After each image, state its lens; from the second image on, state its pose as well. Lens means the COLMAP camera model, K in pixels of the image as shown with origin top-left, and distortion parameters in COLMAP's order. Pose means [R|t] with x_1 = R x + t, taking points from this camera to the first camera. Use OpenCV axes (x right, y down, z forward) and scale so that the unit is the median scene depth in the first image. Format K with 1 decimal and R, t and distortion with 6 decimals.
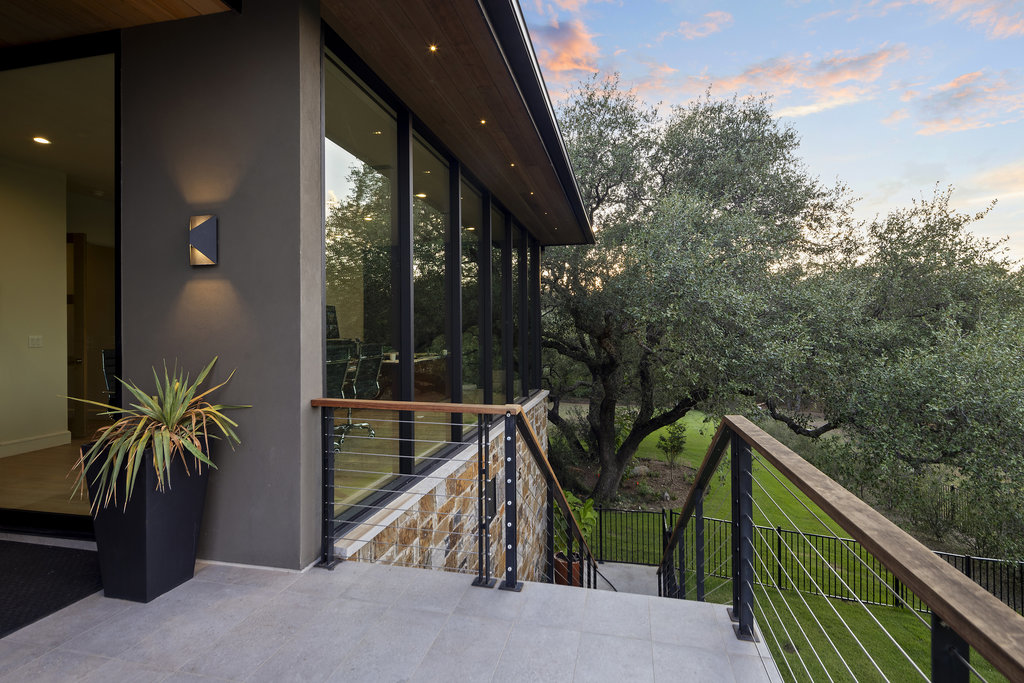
lens RADIAL K [[494.6, 0, 521.5], [0, 494.6, 327.2], [0, 0, 1]] dist [0.007736, -0.004633]
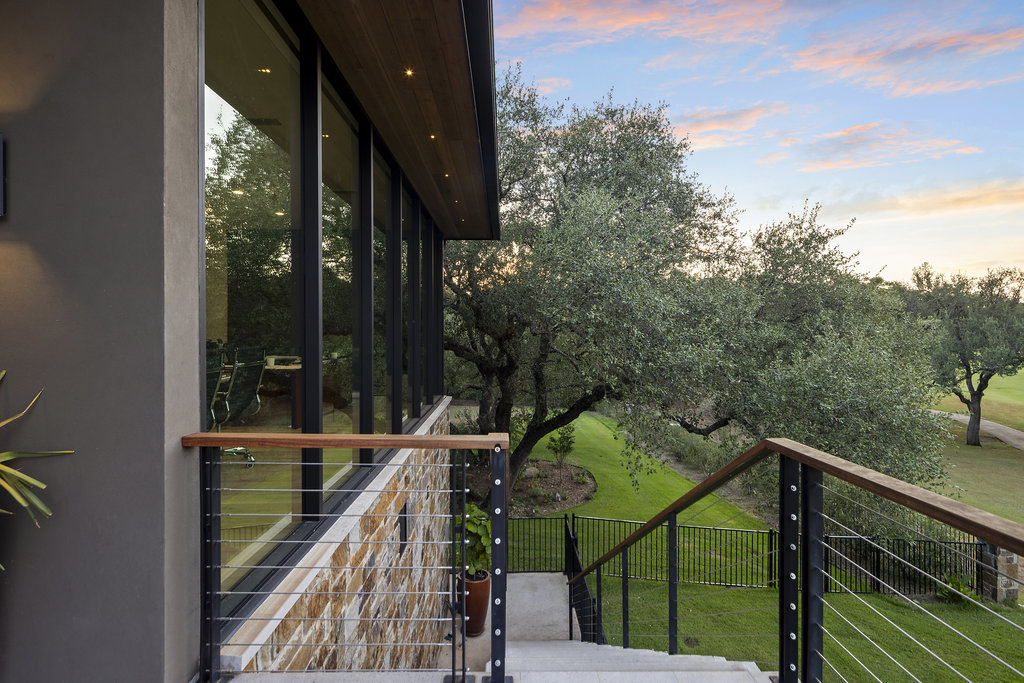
lens RADIAL K [[494.6, 0, 517.6], [0, 494.6, 334.8], [0, 0, 1]] dist [0.007736, -0.004633]
pose [[0.972143, 0.007017, 0.234283, -0.059437], [-0.010152, 0.999874, 0.012180, 0.000691], [-0.234168, -0.014219, 0.972092, 0.106618]]
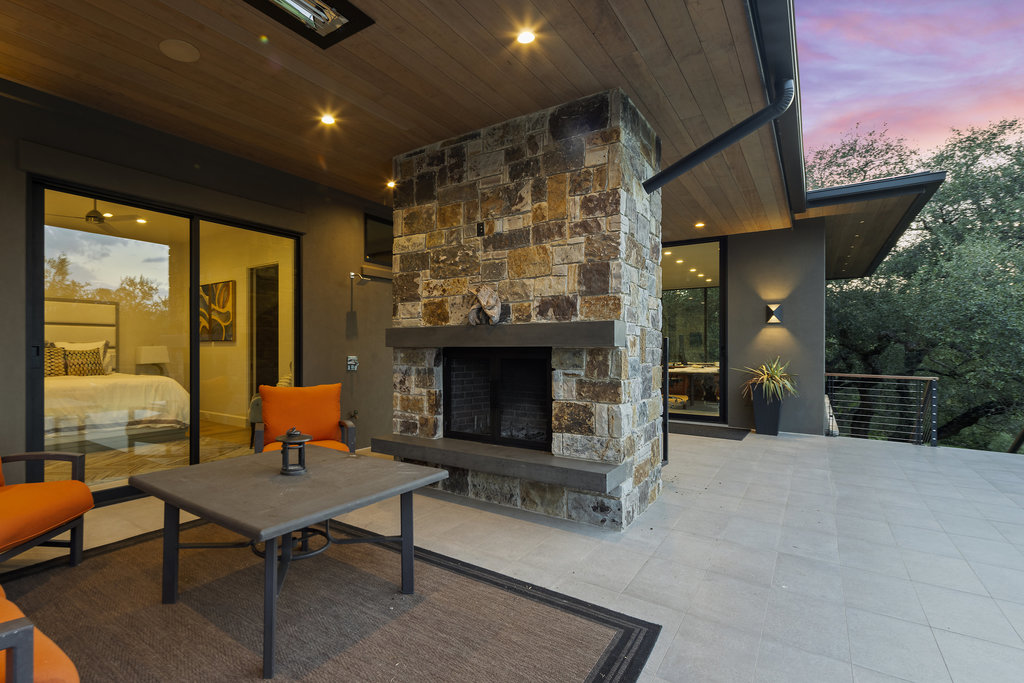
lens RADIAL K [[494.6, 0, 410.3], [0, 494.6, 350.4], [0, 0, 1]] dist [0.007736, -0.004633]
pose [[0.892133, 0.013698, -0.451566, -0.469461], [-0.007210, 0.999845, 0.016084, -0.000788], [0.451716, -0.011093, 0.892093, -0.918947]]
